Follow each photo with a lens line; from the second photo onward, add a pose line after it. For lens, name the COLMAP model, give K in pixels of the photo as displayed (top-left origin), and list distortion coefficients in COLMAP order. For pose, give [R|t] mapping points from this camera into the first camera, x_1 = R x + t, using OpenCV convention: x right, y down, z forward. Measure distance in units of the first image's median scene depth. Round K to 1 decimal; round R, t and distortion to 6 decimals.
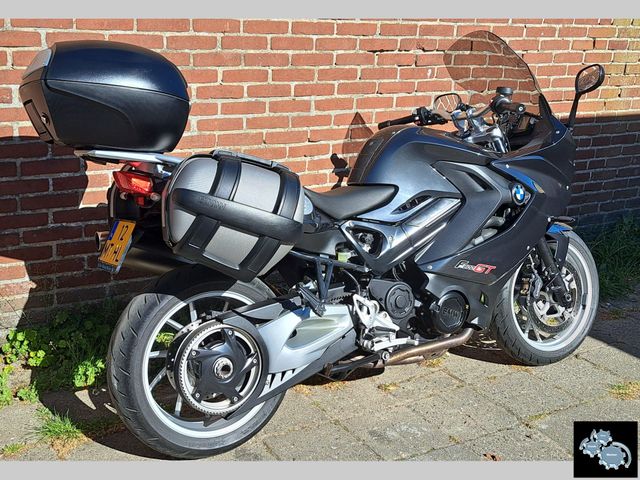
lens RADIAL K [[754.1, 0, 269.8], [0, 754.1, 238.2], [0, 0, 1]] dist [0.050370, -0.059922]
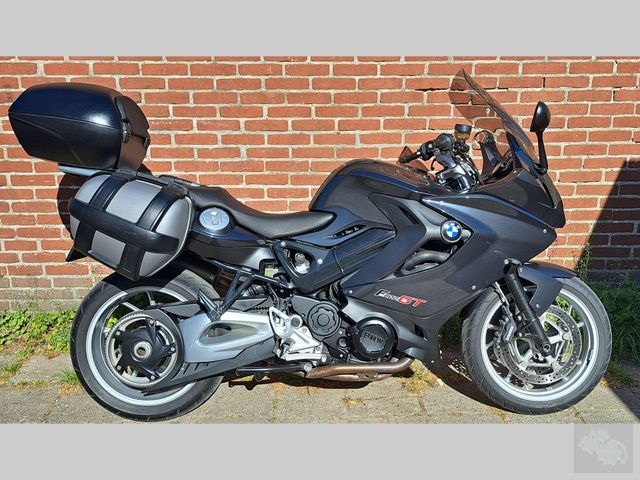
lens RADIAL K [[644.3, 0, 320.0], [0, 644.3, 240.0], [0, 0, 1]] dist [0.047922, -0.024050]
pose [[0.886124, 0.095294, -0.453544, 0.489896], [-0.103863, 0.994573, 0.006046, -0.029959], [0.451659, 0.041749, 0.891213, 0.145286]]
